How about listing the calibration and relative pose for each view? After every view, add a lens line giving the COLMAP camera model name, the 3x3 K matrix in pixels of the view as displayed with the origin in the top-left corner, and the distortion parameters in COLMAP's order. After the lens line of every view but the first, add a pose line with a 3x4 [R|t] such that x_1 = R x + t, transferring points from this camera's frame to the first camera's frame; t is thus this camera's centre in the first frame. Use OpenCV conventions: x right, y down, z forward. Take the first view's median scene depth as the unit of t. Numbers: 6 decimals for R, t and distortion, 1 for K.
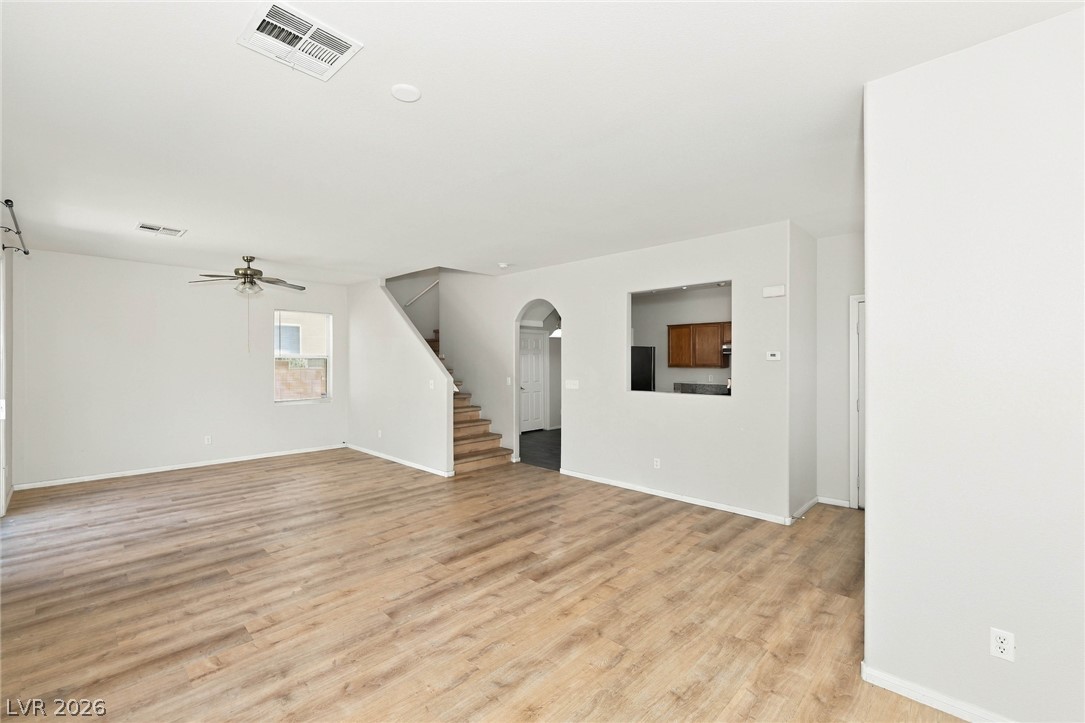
lens RADIAL K [[458.9, 0, 537.7], [0, 458.9, 359.1], [0, 0, 1]] dist [0.001555, -0.000546]
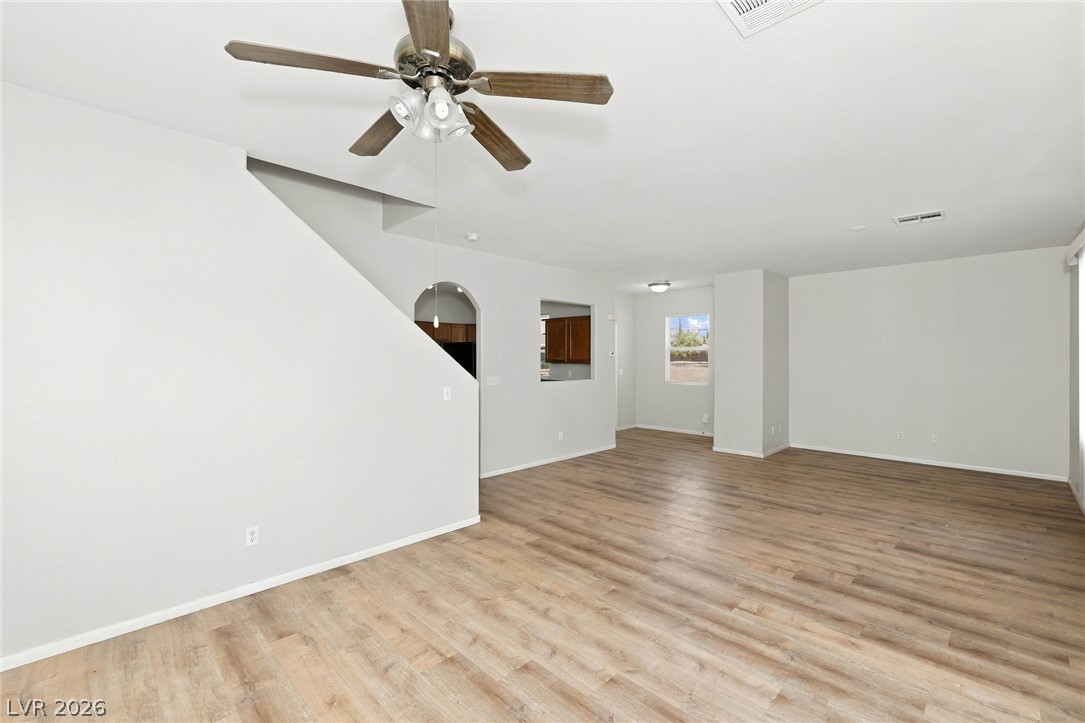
lens RADIAL K [[458.9, 0, 534.1], [0, 458.9, 365.5], [0, 0, 1]] dist [0.001555, -0.000546]
pose [[0.028875, -0.017409, 0.999431, -1.600062], [-0.005149, 0.999832, 0.017564, 0.007883], [-0.999570, -0.005654, 0.028781, 1.602246]]
